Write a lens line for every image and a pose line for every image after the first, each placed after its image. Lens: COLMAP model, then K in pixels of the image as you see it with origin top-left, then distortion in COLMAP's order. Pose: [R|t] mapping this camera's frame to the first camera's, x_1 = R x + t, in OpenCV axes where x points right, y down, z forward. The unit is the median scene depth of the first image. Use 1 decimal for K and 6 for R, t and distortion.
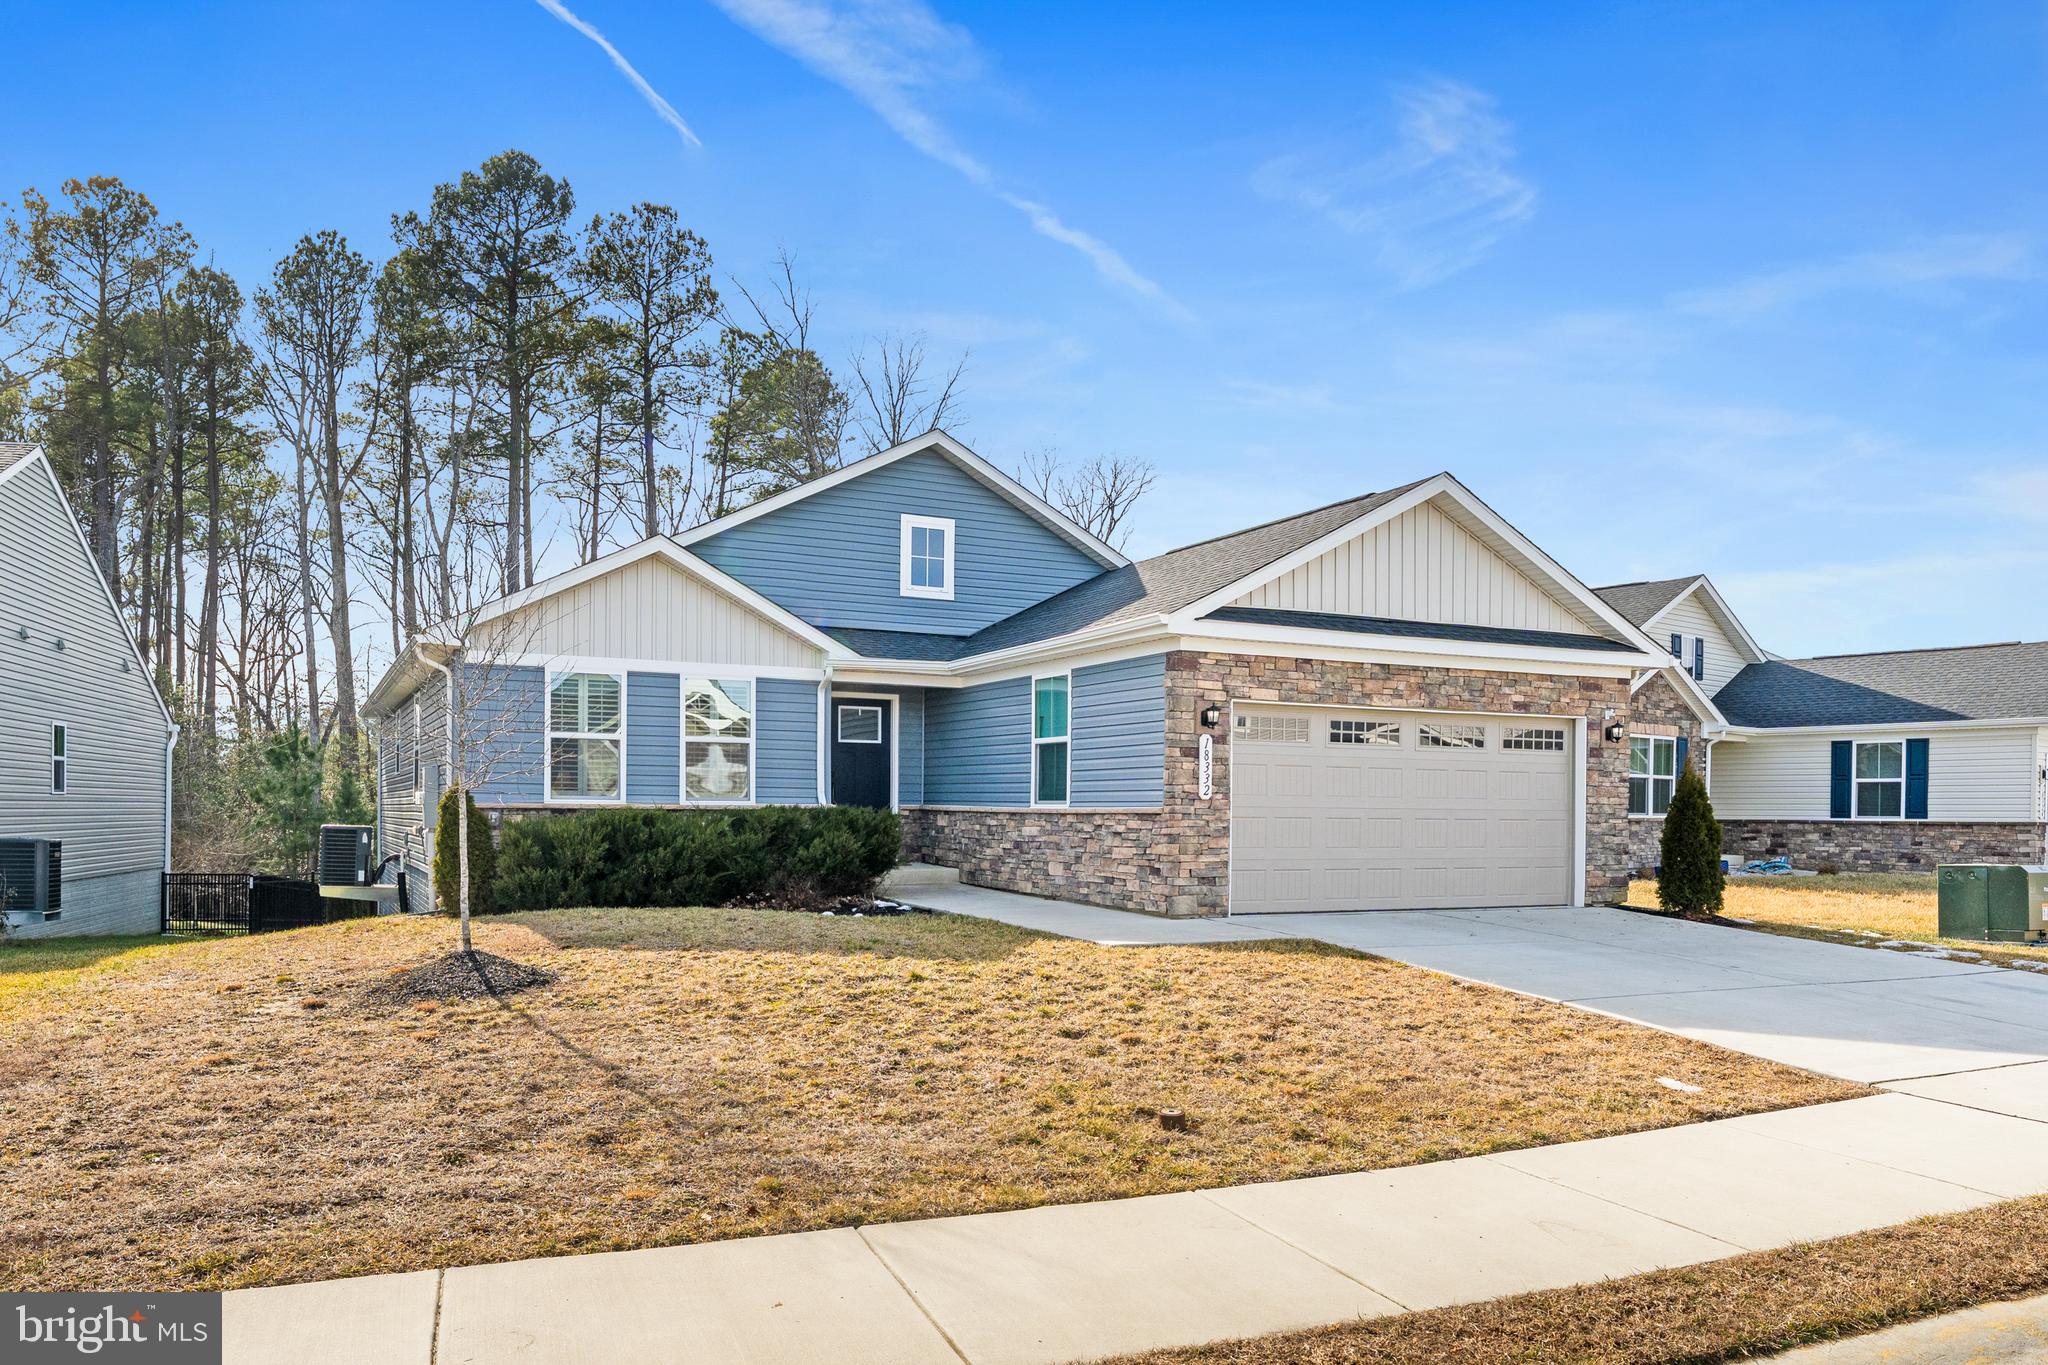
lens RADIAL K [[1165.4, 0, 969.4], [0, 1165.4, 805.8], [0, 0, 1]] dist [-0.000401, -0.000304]
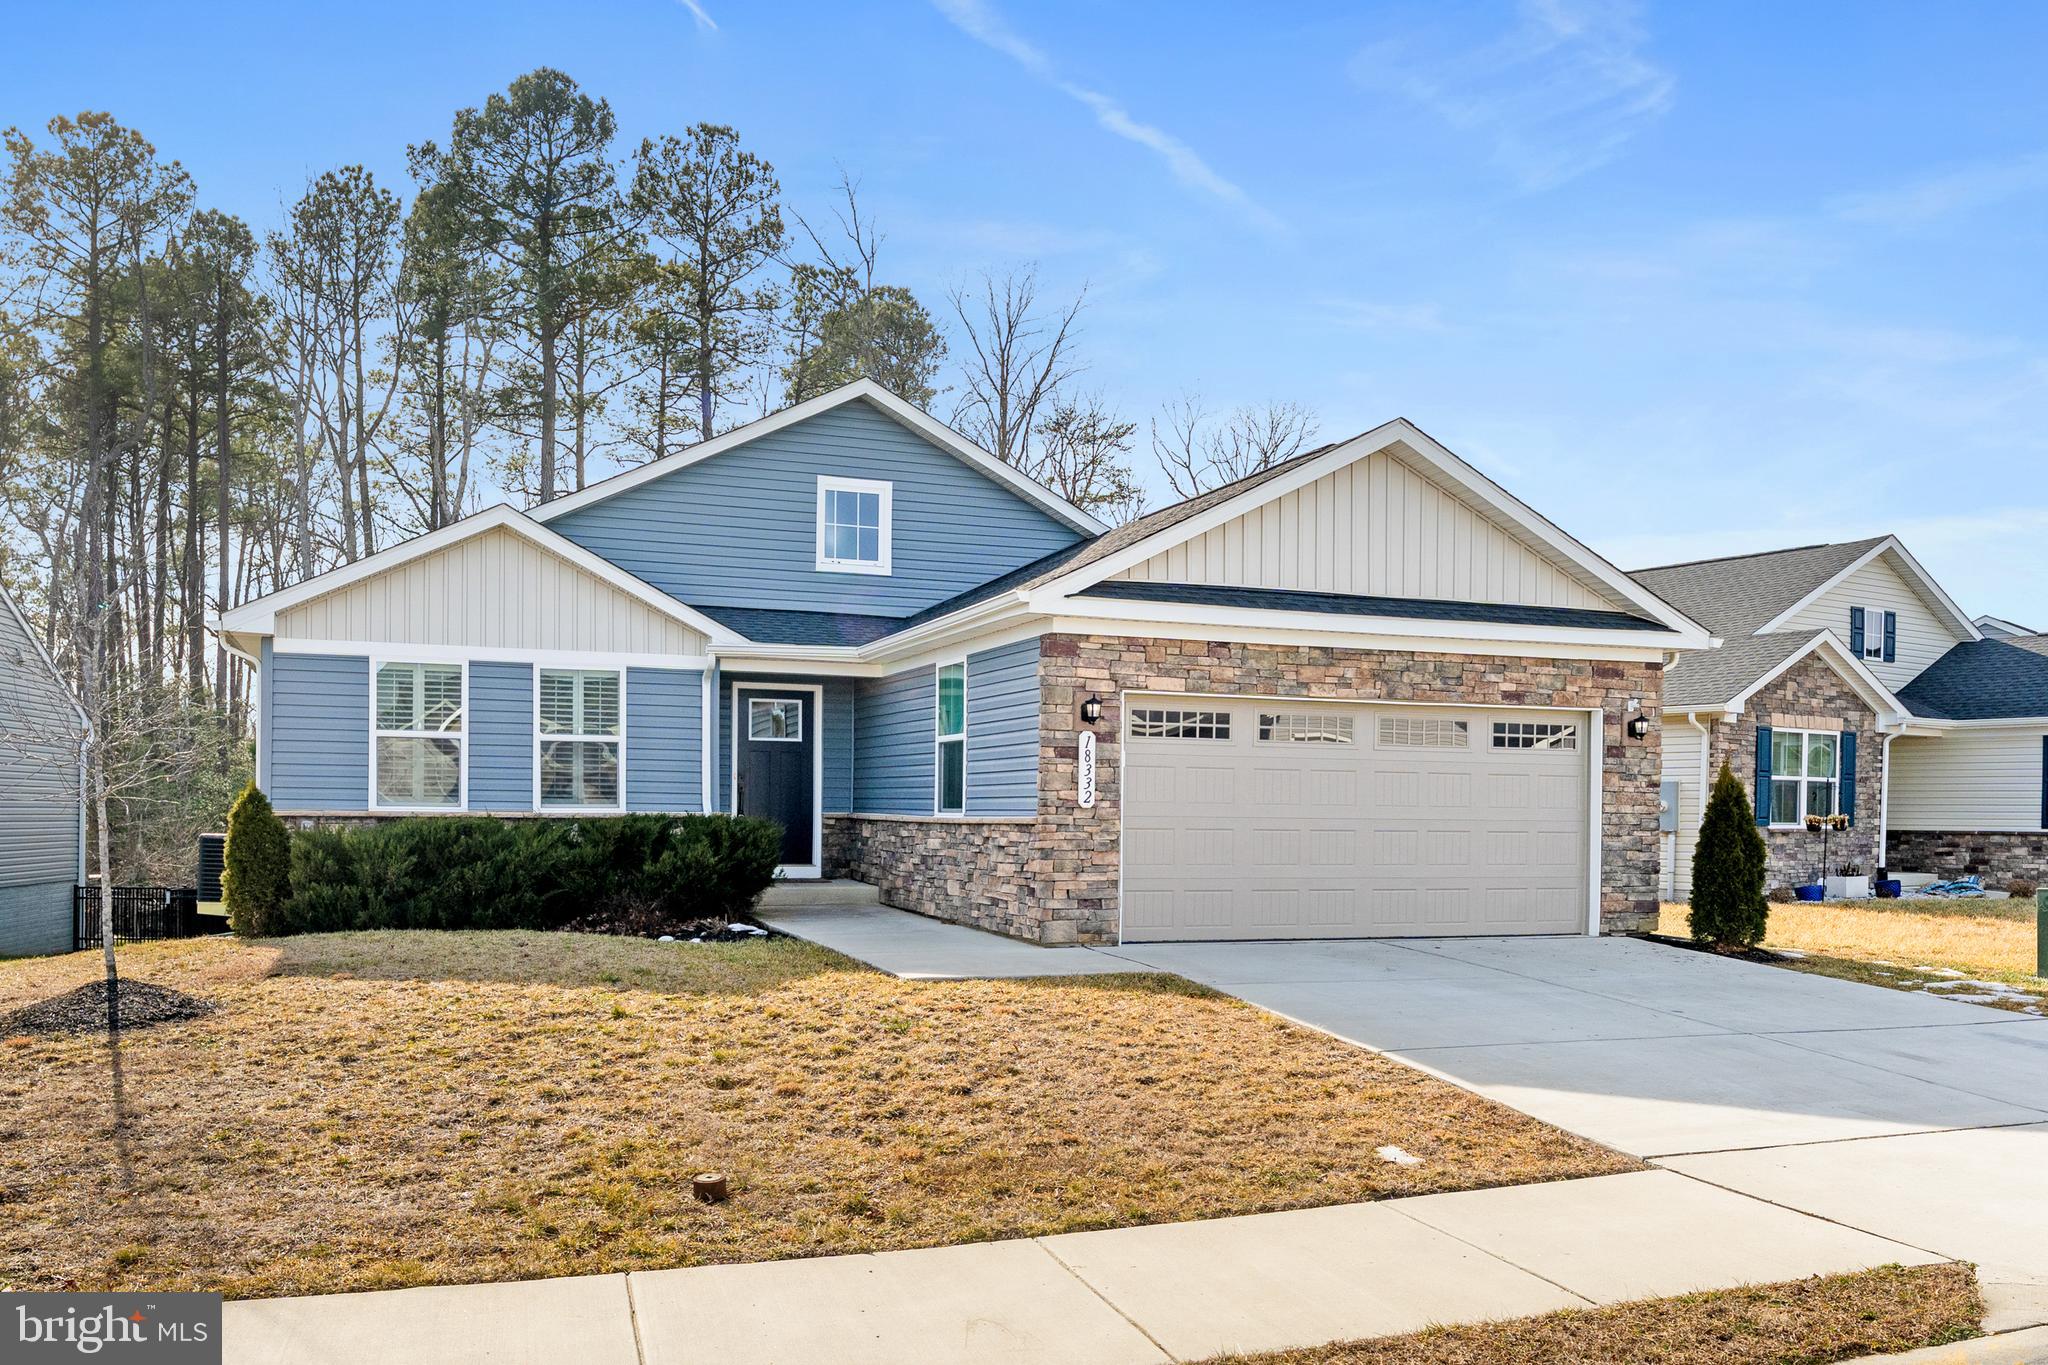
lens RADIAL K [[1347.4, 0, 1017.9], [0, 1347.4, 815.4], [0, 0, 1]] dist [0.000735, -0.003730]
pose [[0.998154, 0.001606, -0.060717, 0.188041], [-0.001428, 0.999995, 0.002982, -0.002392], [0.060722, -0.002890, 0.998151, 0.012141]]
